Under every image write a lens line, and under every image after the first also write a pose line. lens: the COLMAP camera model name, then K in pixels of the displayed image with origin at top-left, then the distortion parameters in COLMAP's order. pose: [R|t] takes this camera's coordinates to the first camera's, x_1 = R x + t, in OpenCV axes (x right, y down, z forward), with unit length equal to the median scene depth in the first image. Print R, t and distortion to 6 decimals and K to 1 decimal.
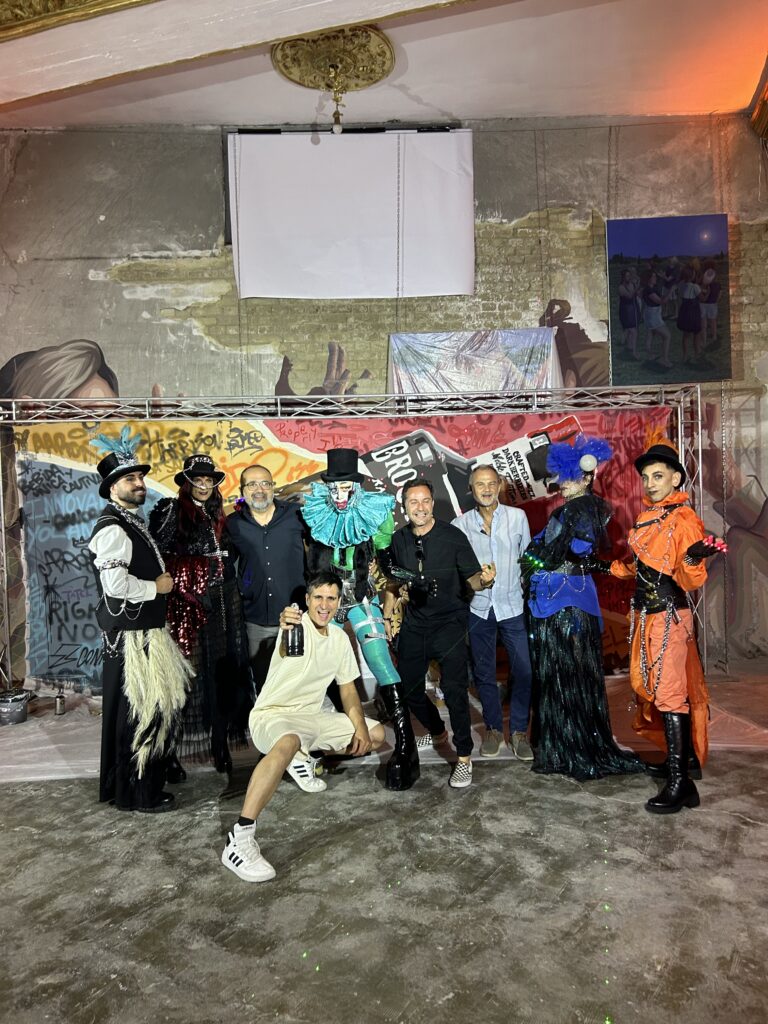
lens RADIAL K [[789.2, 0, 384.3], [0, 789.2, 521.3], [0, 0, 1]] dist [0.053603, -0.060094]
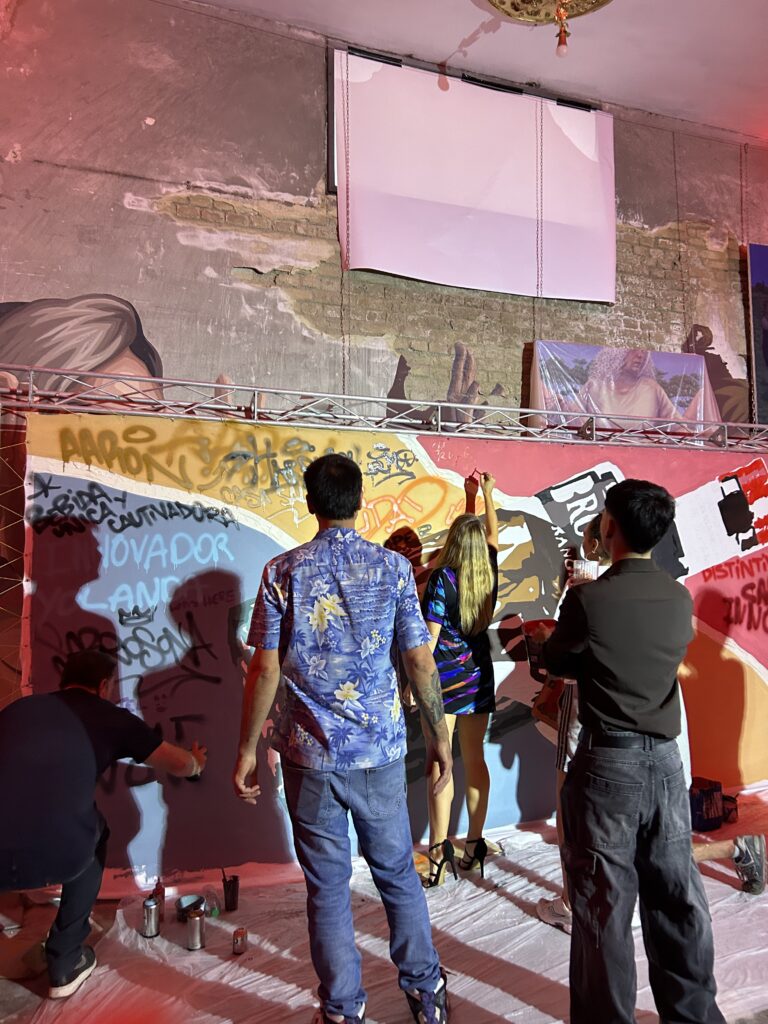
lens RADIAL K [[789.2, 0, 378.5], [0, 789.2, 508.0], [0, 0, 1]] dist [0.053603, -0.060094]
pose [[0.936905, 0.041787, 0.347076, -0.393569], [0.000031, 0.992820, -0.119616, 0.015822], [-0.349583, 0.112080, 0.930177, 0.357001]]
